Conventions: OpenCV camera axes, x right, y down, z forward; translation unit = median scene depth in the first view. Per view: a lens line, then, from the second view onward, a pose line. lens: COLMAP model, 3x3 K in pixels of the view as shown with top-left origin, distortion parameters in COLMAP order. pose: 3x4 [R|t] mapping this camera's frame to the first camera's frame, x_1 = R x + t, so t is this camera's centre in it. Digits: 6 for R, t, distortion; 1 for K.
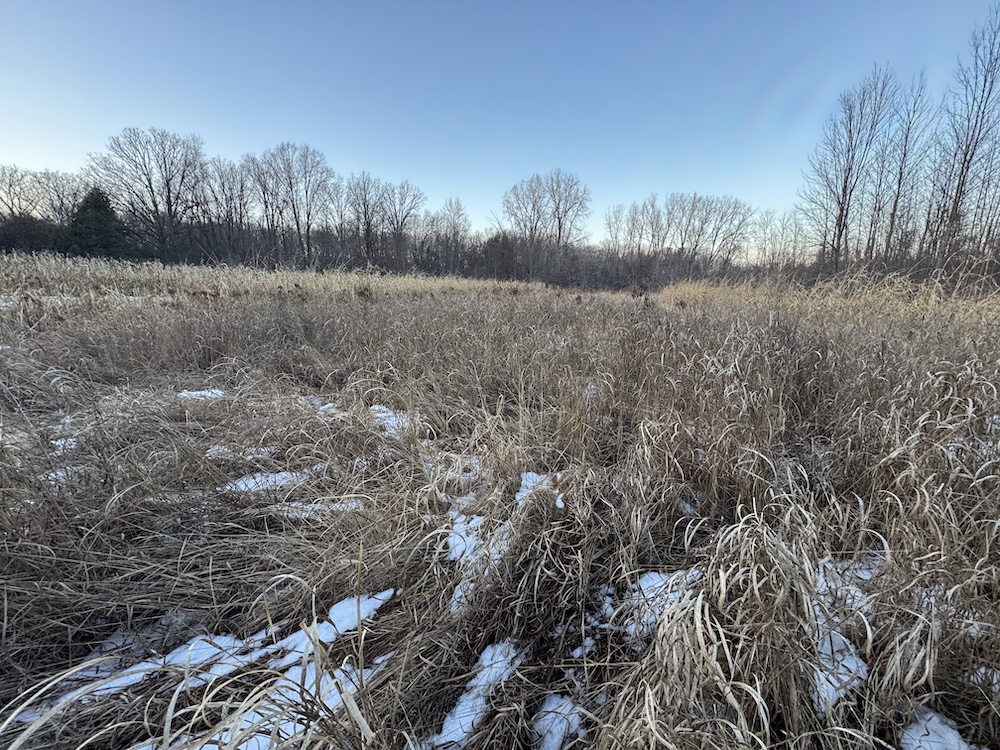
lens RADIAL K [[395.5, 0, 500.3], [0, 395.5, 376.2], [0, 0, 1]] dist [-0.003544, 0.000693]
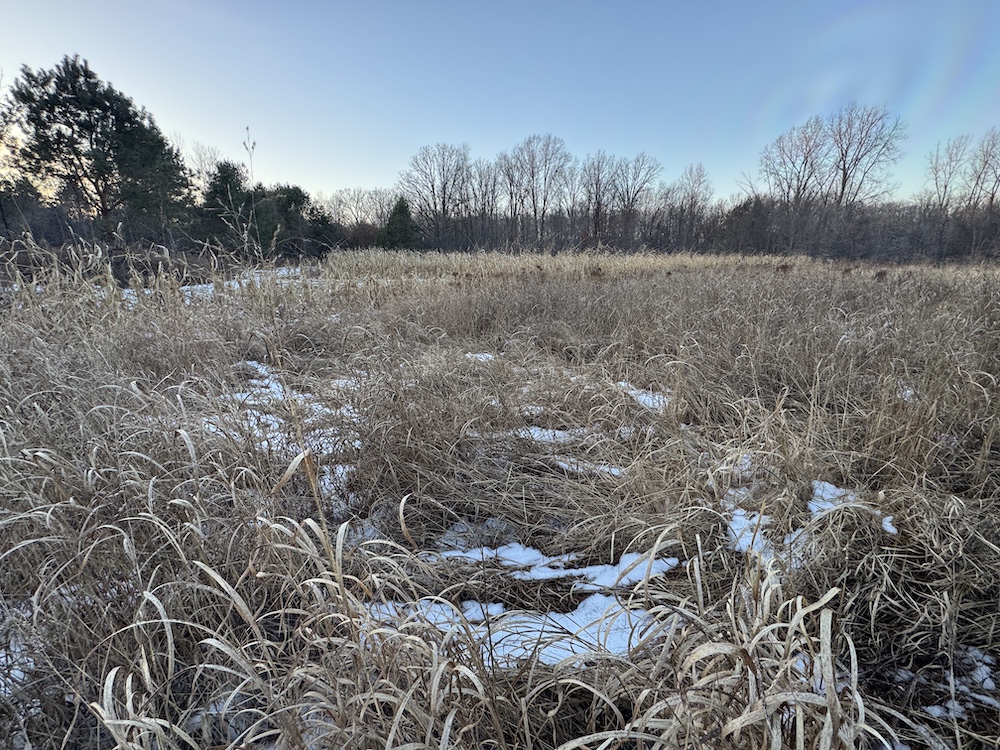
lens RADIAL K [[395.5, 0, 499.7], [0, 395.5, 375.2], [0, 0, 1]] dist [-0.003544, 0.000693]
pose [[0.860313, 0.109401, -0.497888, -0.004098], [-0.086283, 0.993858, 0.069290, 0.000613], [0.502411, -0.016652, 0.864469, -0.002234]]
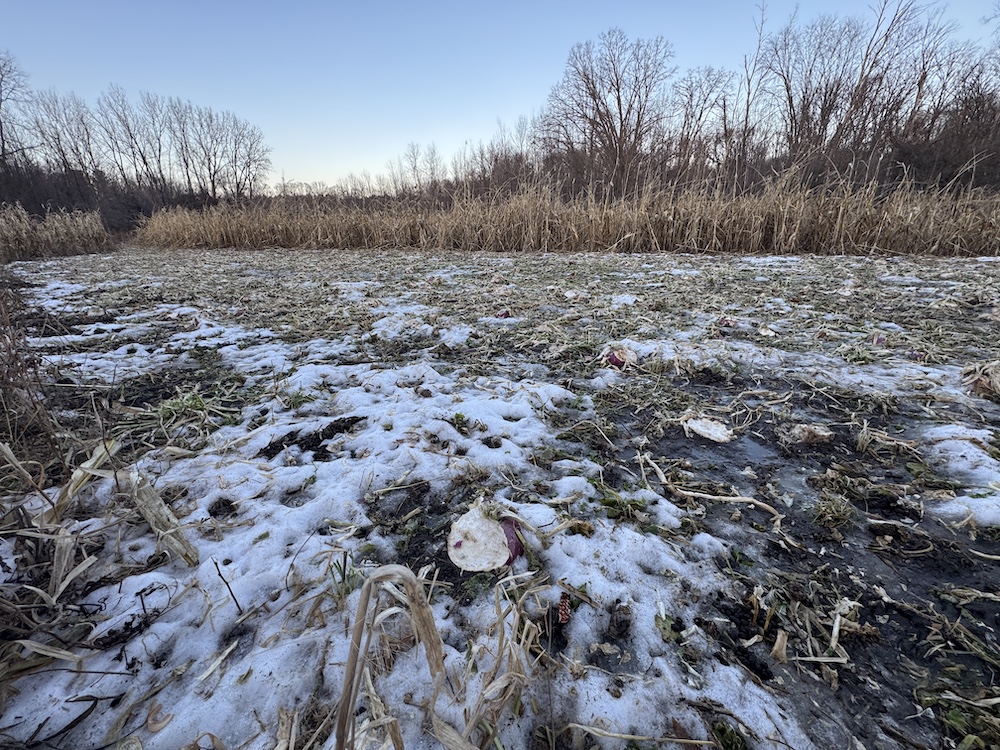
lens RADIAL K [[395.5, 0, 504.7], [0, 395.5, 373.9], [0, 0, 1]] dist [-0.003544, 0.000693]
pose [[0.340320, -0.371872, 0.863651, -0.326986], [0.243785, 0.921964, 0.300917, -0.064873], [-0.908158, 0.108137, 0.404420, 0.281916]]
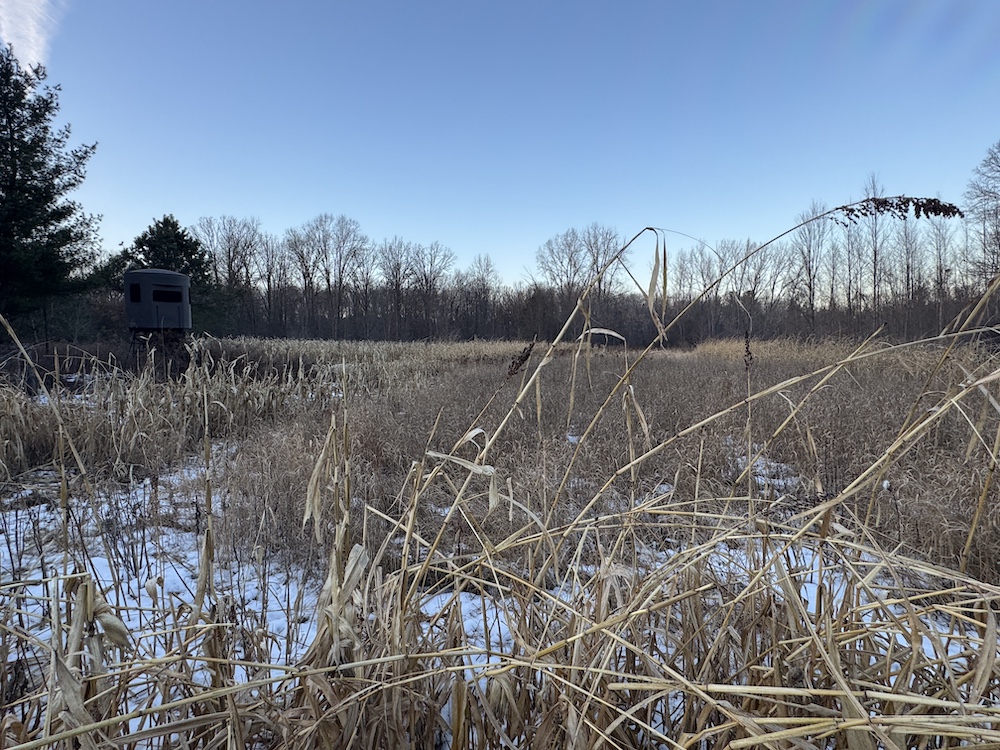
lens RADIAL K [[527.4, 0, 503.6], [0, 527.4, 371.7], [0, 0, 1]] dist [-0.000106, 0.000750]
pose [[0.998846, -0.028897, -0.038360, -0.053734], [0.021906, 0.984932, -0.171552, 0.062879], [0.042739, 0.170514, 0.984428, -0.311623]]
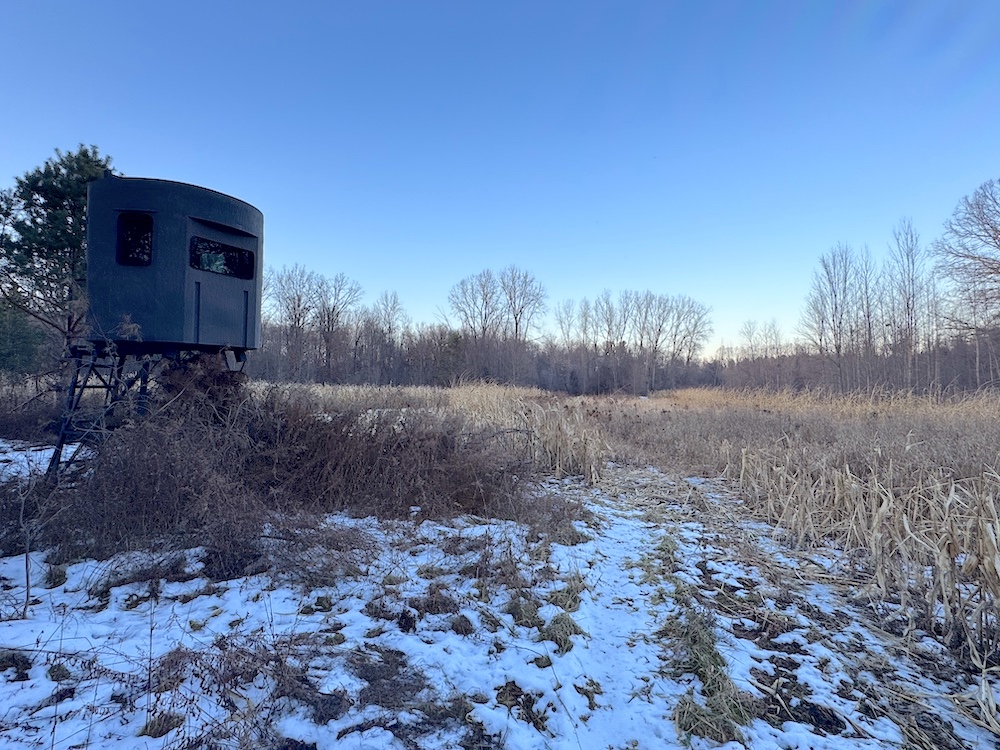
lens RADIAL K [[527.4, 0, 504.8], [0, 527.4, 367.4], [0, 0, 1]] dist [-0.000106, 0.000750]
pose [[0.977399, -0.011370, 0.211097, -0.212422], [0.065315, 0.965940, -0.250388, 0.016063], [-0.201060, 0.258517, 0.944851, -0.148022]]
